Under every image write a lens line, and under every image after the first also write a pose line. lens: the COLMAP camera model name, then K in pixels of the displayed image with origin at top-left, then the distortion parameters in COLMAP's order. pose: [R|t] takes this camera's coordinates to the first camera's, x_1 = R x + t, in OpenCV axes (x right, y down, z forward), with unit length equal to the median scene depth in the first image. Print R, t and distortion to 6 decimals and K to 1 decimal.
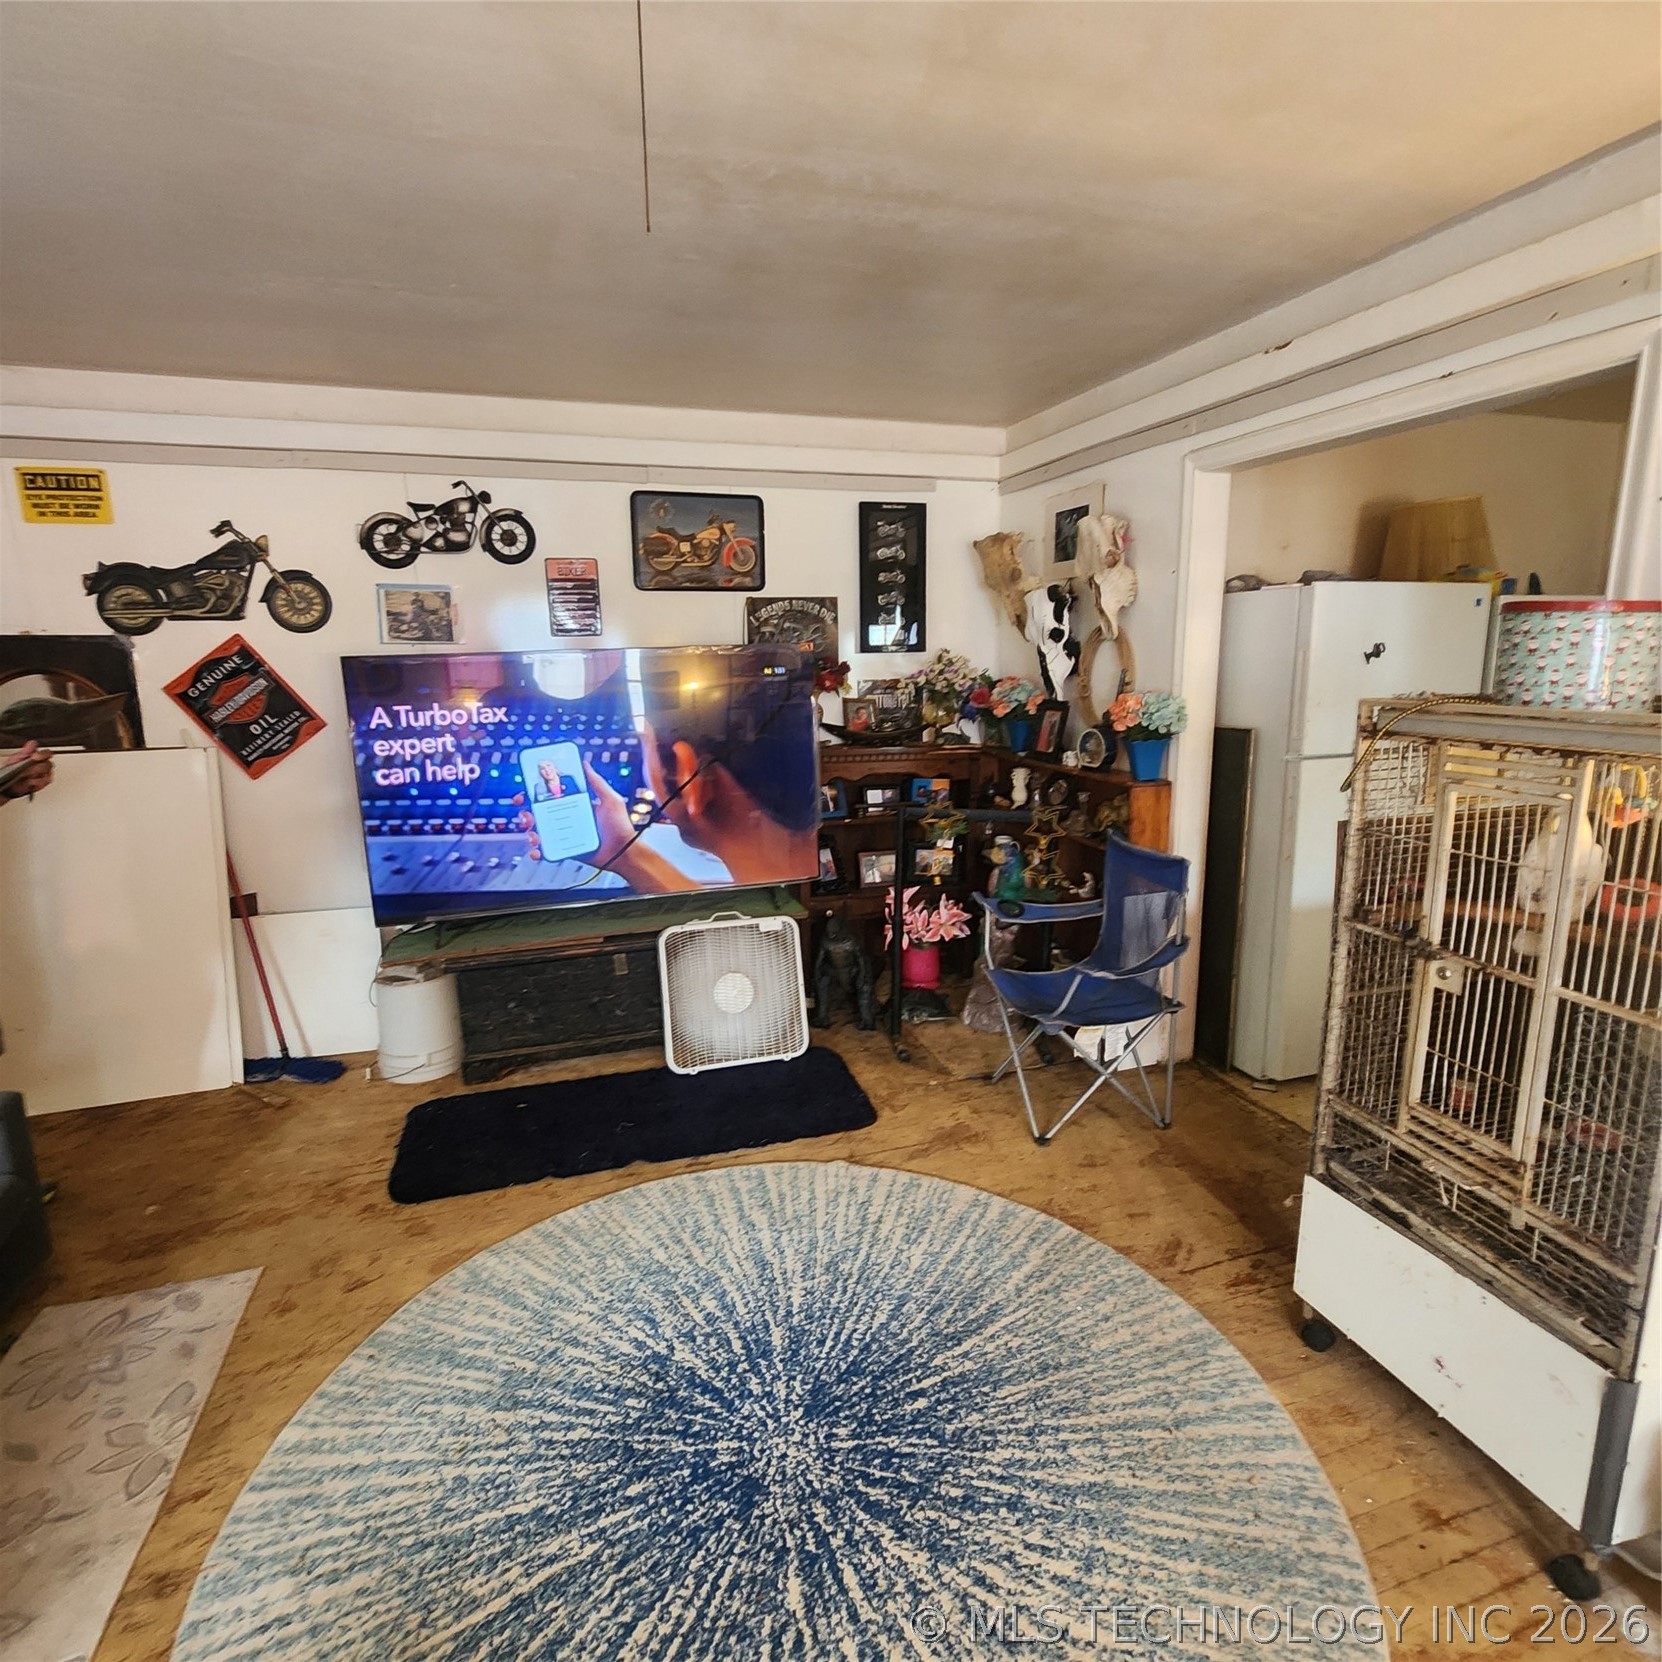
lens RADIAL K [[909.3, 0, 820.1], [0, 909.3, 830.5], [0, 0, 1]] dist [-0.002113, 0.001765]
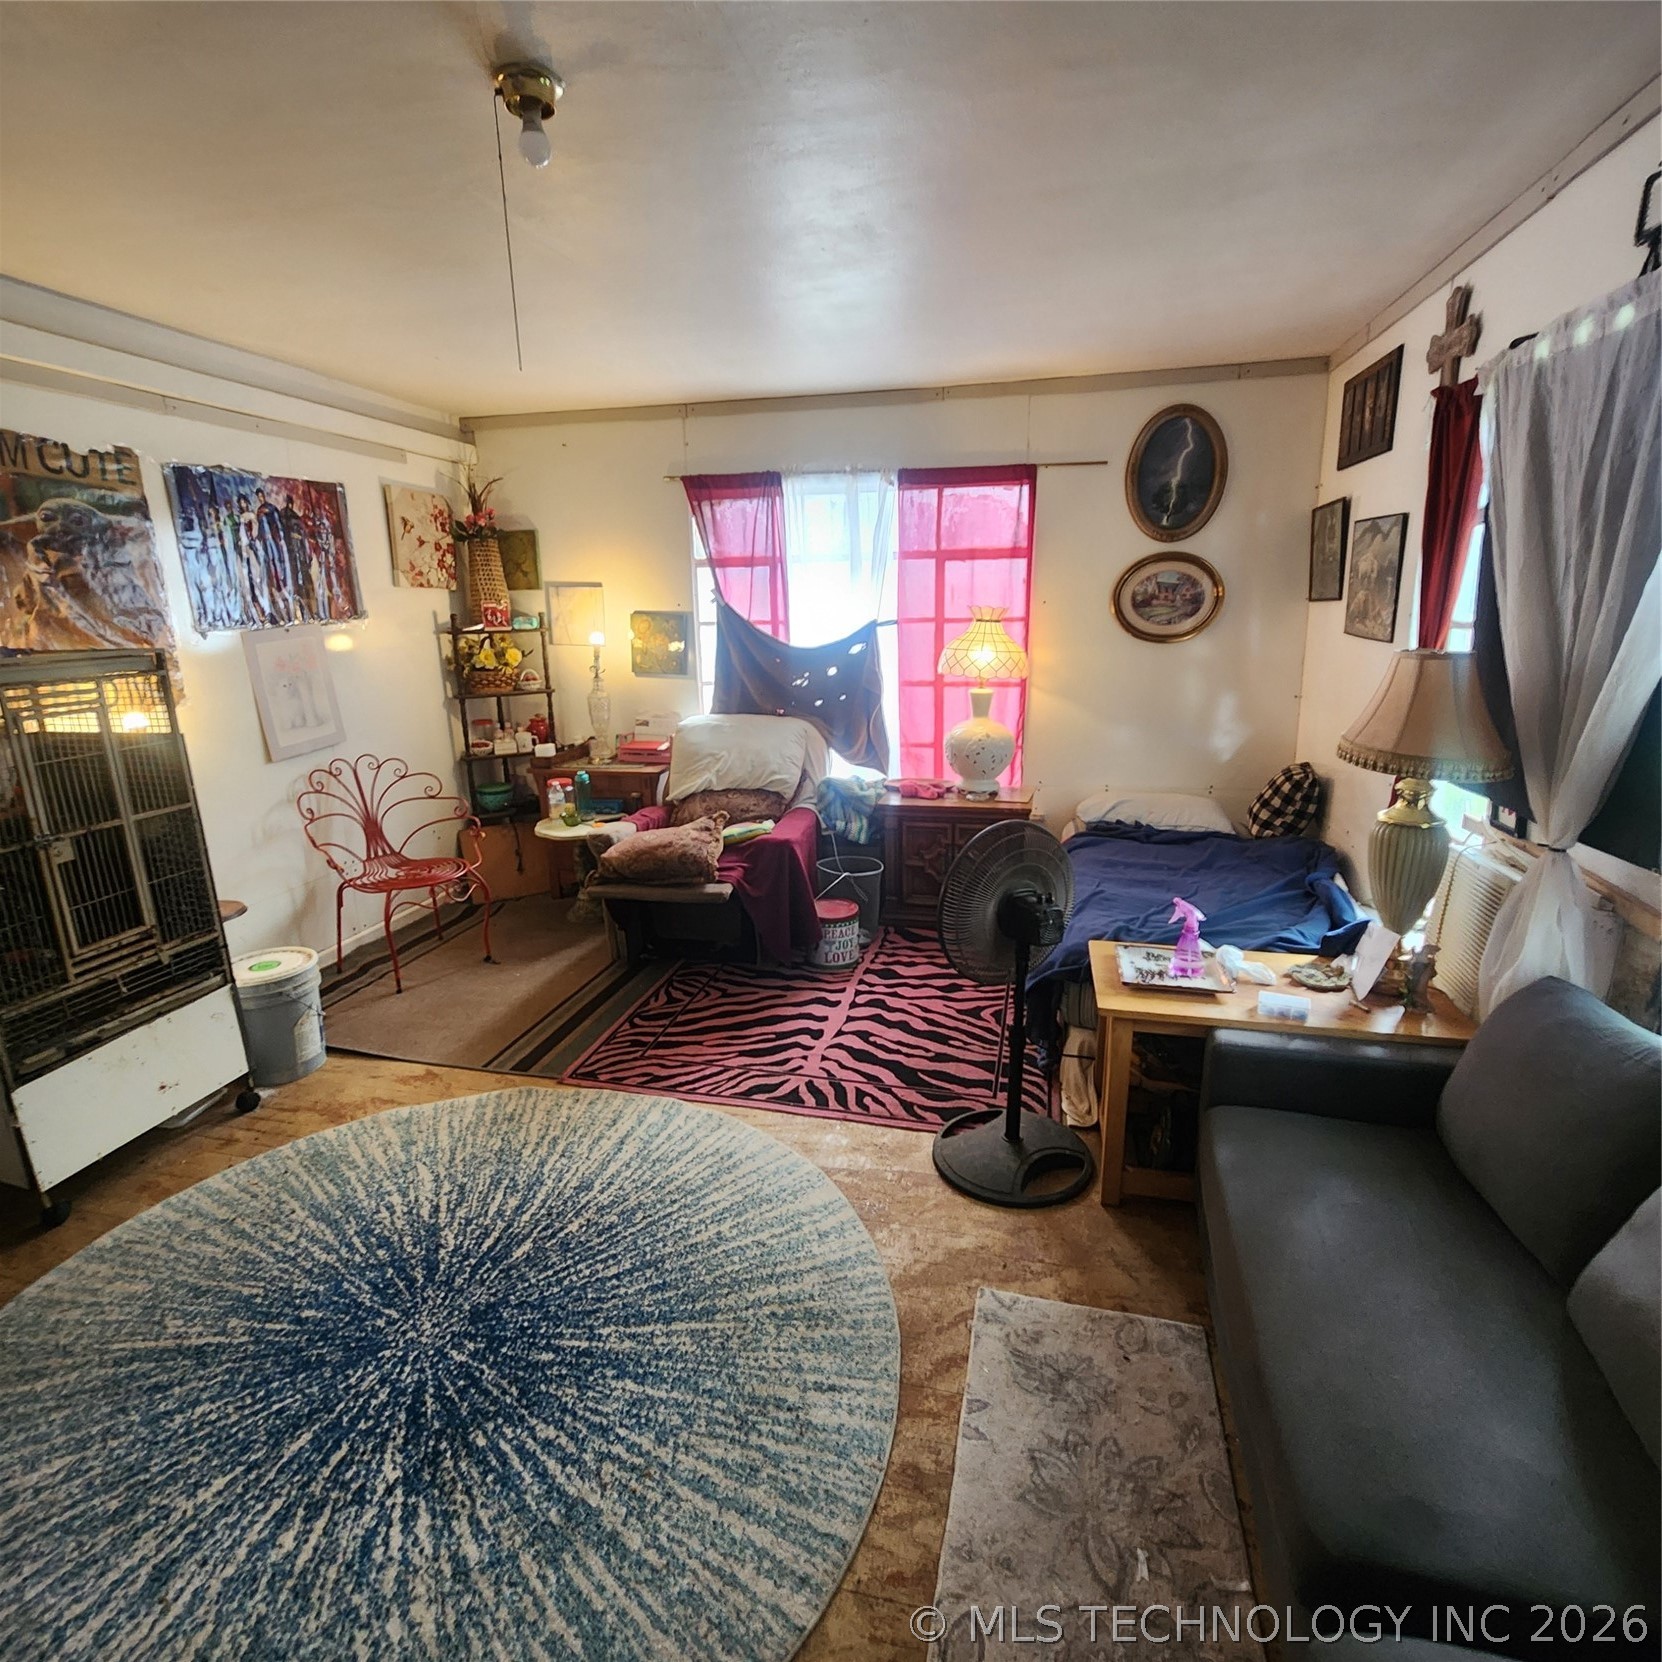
lens RADIAL K [[909.3, 0, 832.7], [0, 909.3, 827.7], [0, 0, 1]] dist [-0.002113, 0.001765]
pose [[-0.855288, -0.091582, 0.509996, -1.051378], [0.136147, 0.909951, 0.391730, -0.264095], [-0.499947, 0.404476, -0.765802, 1.469385]]
